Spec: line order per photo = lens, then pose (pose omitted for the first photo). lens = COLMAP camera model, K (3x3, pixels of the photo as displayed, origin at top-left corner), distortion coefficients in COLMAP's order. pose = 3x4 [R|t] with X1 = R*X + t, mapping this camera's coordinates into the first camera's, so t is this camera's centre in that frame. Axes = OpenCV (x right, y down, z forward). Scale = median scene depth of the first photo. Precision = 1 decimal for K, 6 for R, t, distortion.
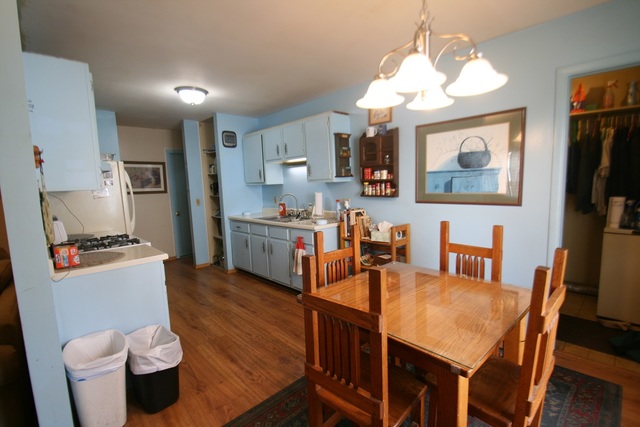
lens RADIAL K [[298.9, 0, 320.4], [0, 298.9, 214.8], [0, 0, 1]] dist [0.001058, -0.009860]
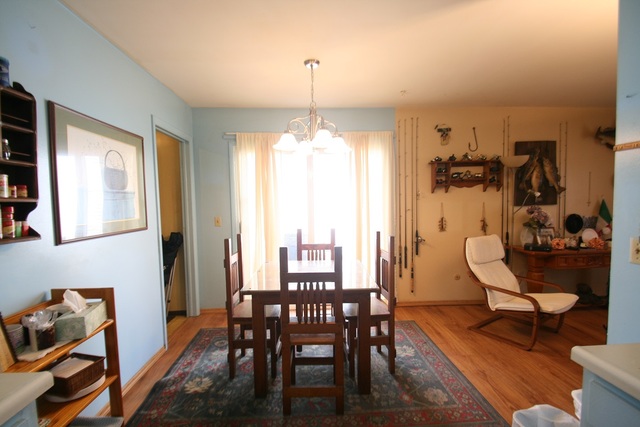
lens RADIAL K [[298.9, 0, 319.1], [0, 298.9, 215.0], [0, 0, 1]] dist [0.001058, -0.009860]
pose [[-0.761052, 0.012359, 0.648574, -0.210423], [0.113505, 0.986931, 0.114384, -0.058037], [-0.638684, 0.160669, -0.752508, 0.621523]]
